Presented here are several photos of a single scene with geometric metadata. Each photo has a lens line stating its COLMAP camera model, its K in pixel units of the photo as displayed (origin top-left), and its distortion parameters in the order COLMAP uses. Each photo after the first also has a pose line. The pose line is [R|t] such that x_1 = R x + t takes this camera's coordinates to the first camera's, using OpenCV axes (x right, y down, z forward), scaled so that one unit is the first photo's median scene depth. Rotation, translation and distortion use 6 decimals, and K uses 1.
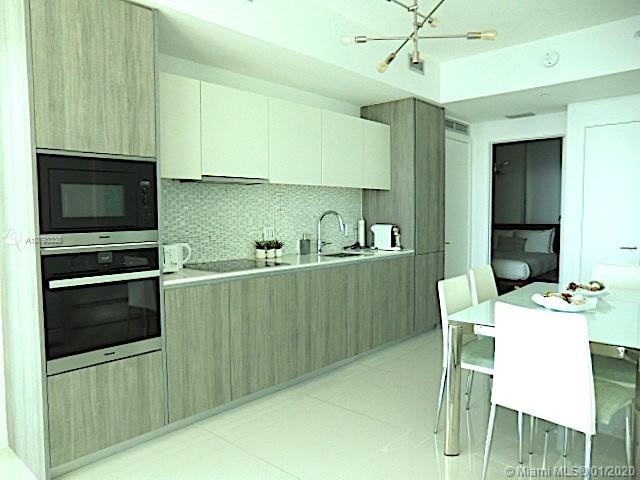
lens RADIAL K [[464.6, 0, 315.5], [0, 464.6, 243.4], [0, 0, 1]] dist [-0.107628, 0.115356]
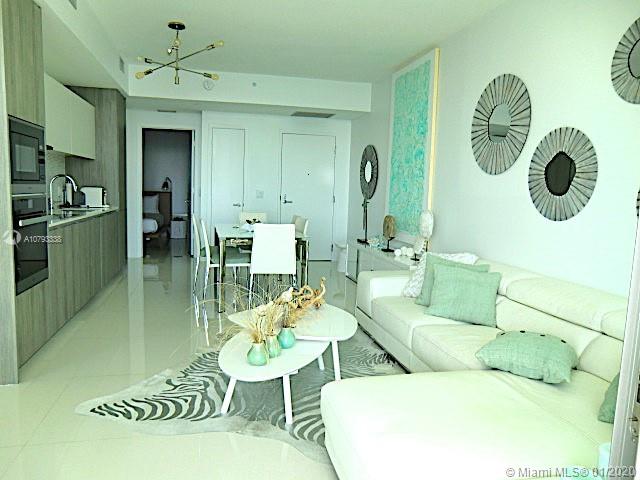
lens RADIAL K [[457.9, 0, 299.6], [0, 457.9, 249.4], [0, 0, 1]] dist [-0.041085, 0.062982]
pose [[0.590533, -0.079440, 0.803094, -0.637360], [0.016582, 0.996128, 0.086342, 0.036637], [-0.806843, -0.037671, 0.589564, -0.224617]]
